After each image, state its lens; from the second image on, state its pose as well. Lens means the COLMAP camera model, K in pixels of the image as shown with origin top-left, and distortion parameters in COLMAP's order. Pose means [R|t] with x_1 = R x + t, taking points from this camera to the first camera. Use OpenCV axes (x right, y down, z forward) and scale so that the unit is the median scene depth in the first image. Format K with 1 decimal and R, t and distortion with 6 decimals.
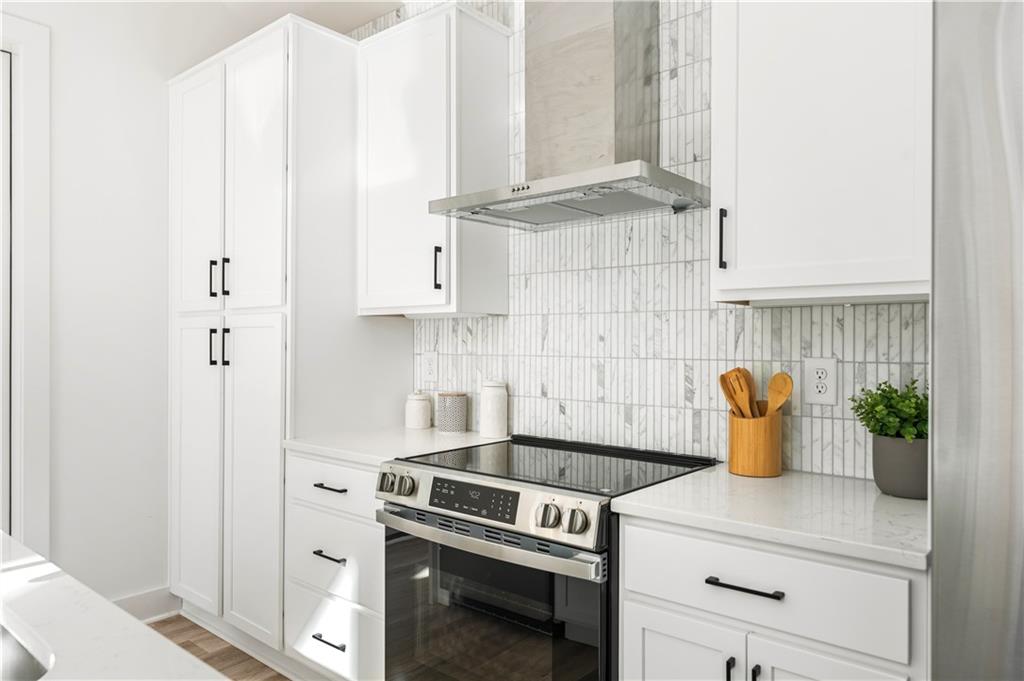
lens RADIAL K [[681.0, 0, 509.4], [0, 681.0, 339.5], [0, 0, 1]] dist [-0.005191, -0.000948]
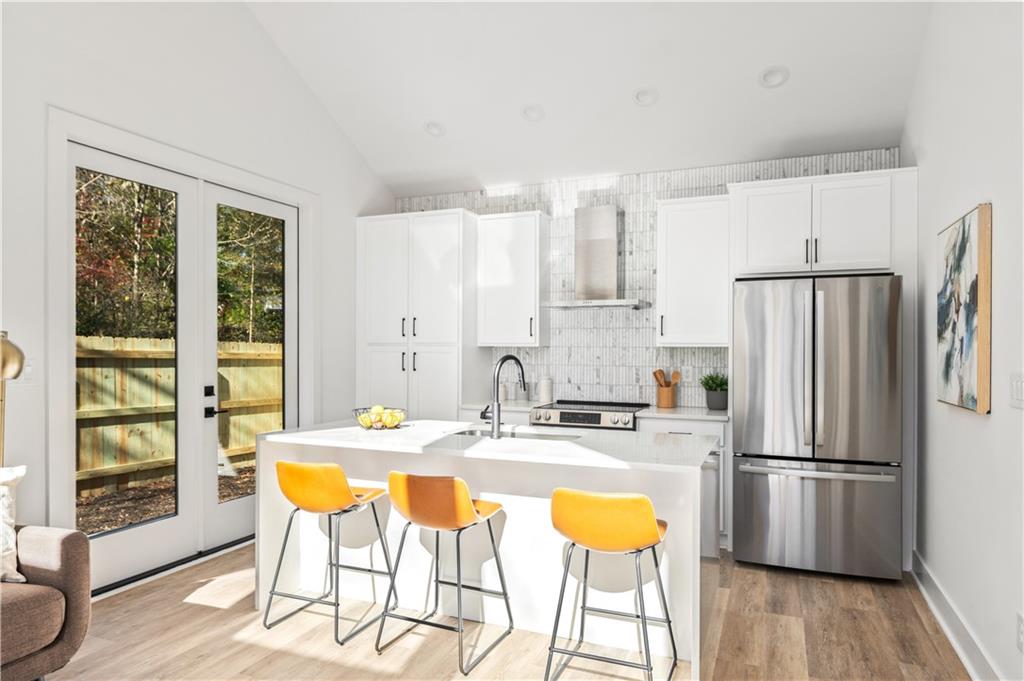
lens RADIAL K [[639.5, 0, 514.1], [0, 639.5, 345.0], [0, 0, 1]] dist [0.000002, 0.000037]
pose [[0.950633, 0.003384, 0.310298, -1.008612], [-0.003175, 0.999994, -0.001179, -0.050574], [-0.310300, 0.000136, 0.950639, -1.249565]]
